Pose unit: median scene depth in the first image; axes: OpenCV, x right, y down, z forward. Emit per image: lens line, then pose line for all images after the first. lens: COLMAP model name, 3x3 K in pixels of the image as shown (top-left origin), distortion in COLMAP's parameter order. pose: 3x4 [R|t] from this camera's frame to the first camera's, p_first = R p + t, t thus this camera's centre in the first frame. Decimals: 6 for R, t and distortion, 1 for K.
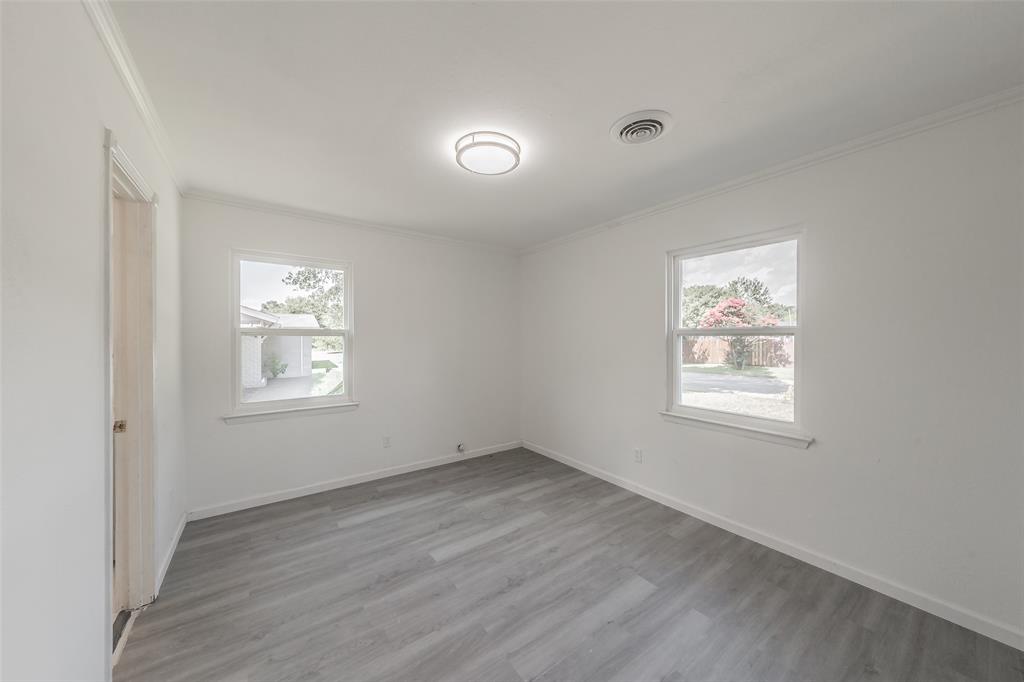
lens RADIAL K [[357.5, 0, 512.9], [0, 357.5, 341.5], [0, 0, 1]] dist [0.000880, 0.000108]
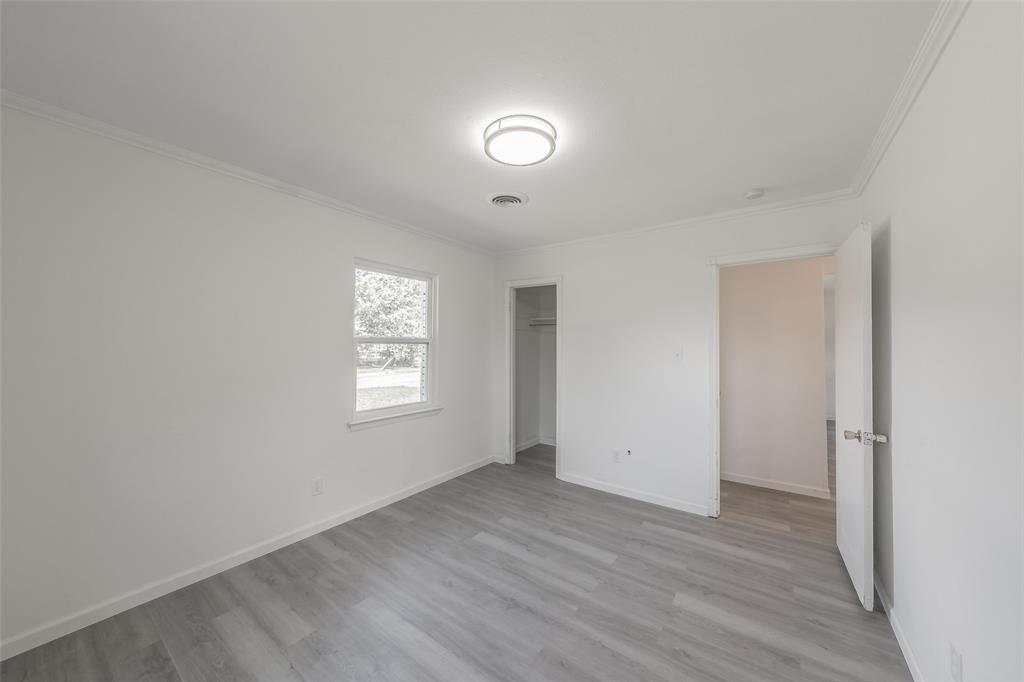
lens RADIAL K [[357.5, 0, 512.9], [0, 357.5, 340.8], [0, 0, 1]] dist [0.000880, 0.000108]
pose [[-0.306669, 0.008067, 0.951782, -0.767640], [0.001208, 0.999967, -0.008086, -0.017061], [-0.951816, -0.001329, -0.306668, 1.086213]]
